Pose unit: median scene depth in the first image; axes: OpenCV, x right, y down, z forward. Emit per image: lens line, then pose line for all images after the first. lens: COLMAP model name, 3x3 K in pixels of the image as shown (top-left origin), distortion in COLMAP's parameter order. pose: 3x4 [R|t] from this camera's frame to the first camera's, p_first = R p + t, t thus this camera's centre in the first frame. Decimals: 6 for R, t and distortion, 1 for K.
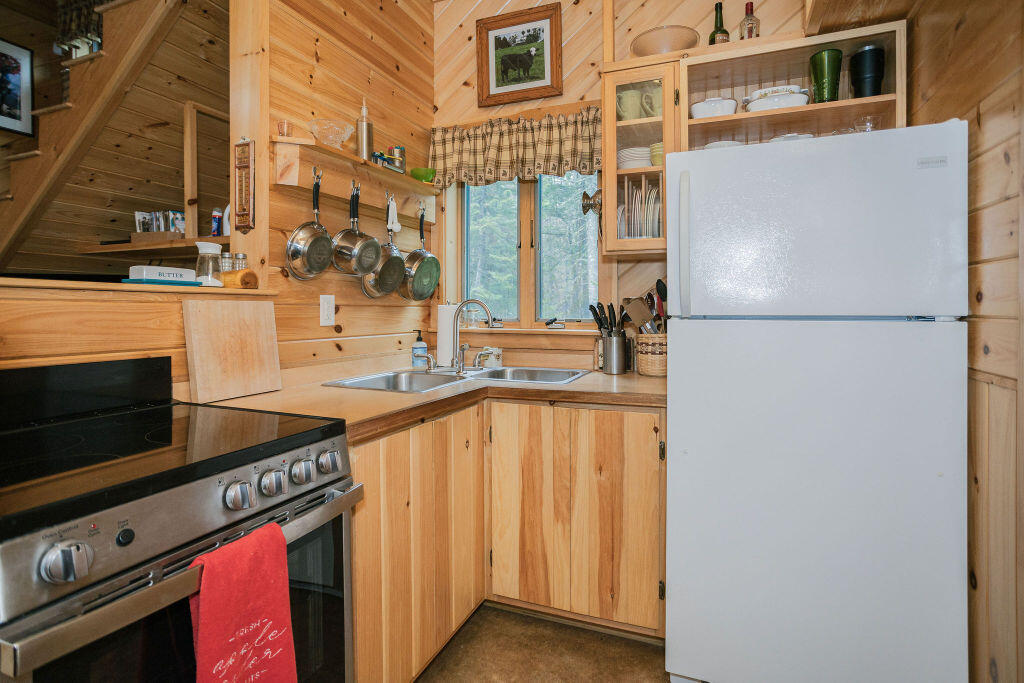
lens RADIAL K [[533.3, 0, 510.3], [0, 533.3, 336.1], [0, 0, 1]] dist [-0.054577, 0.030074]
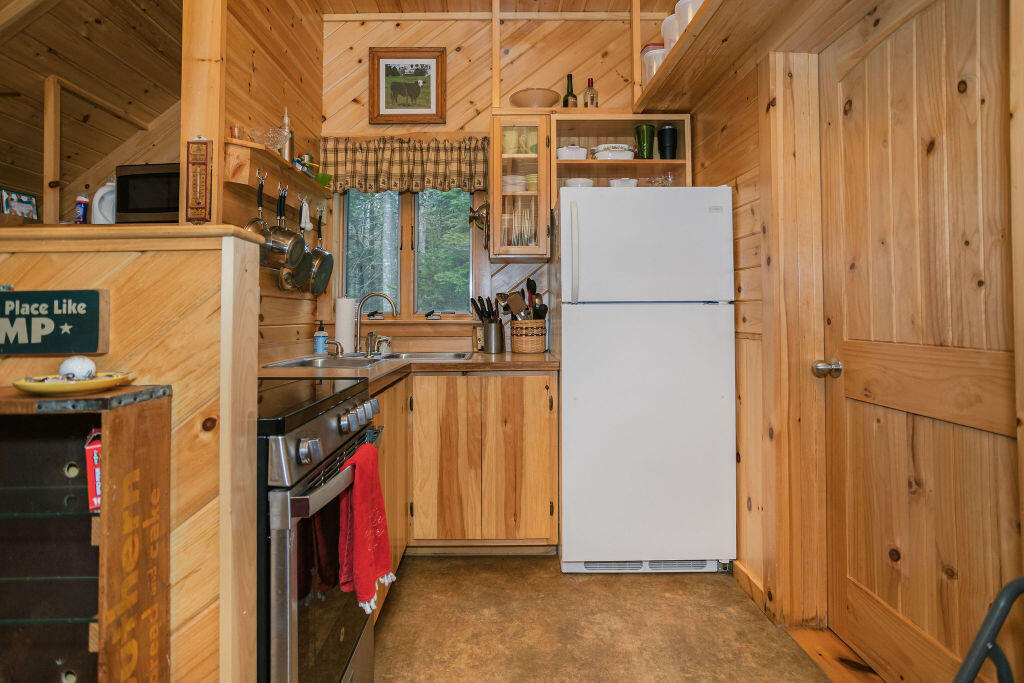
lens RADIAL K [[533.3, 0, 510.3], [0, 533.3, 336.1], [0, 0, 1]] dist [-0.054577, 0.030074]
pose [[0.921846, -0.019822, 0.387048, -0.276827], [0.023137, 0.999725, -0.003909, 0.039543], [-0.386864, 0.012559, 0.922051, -0.183723]]
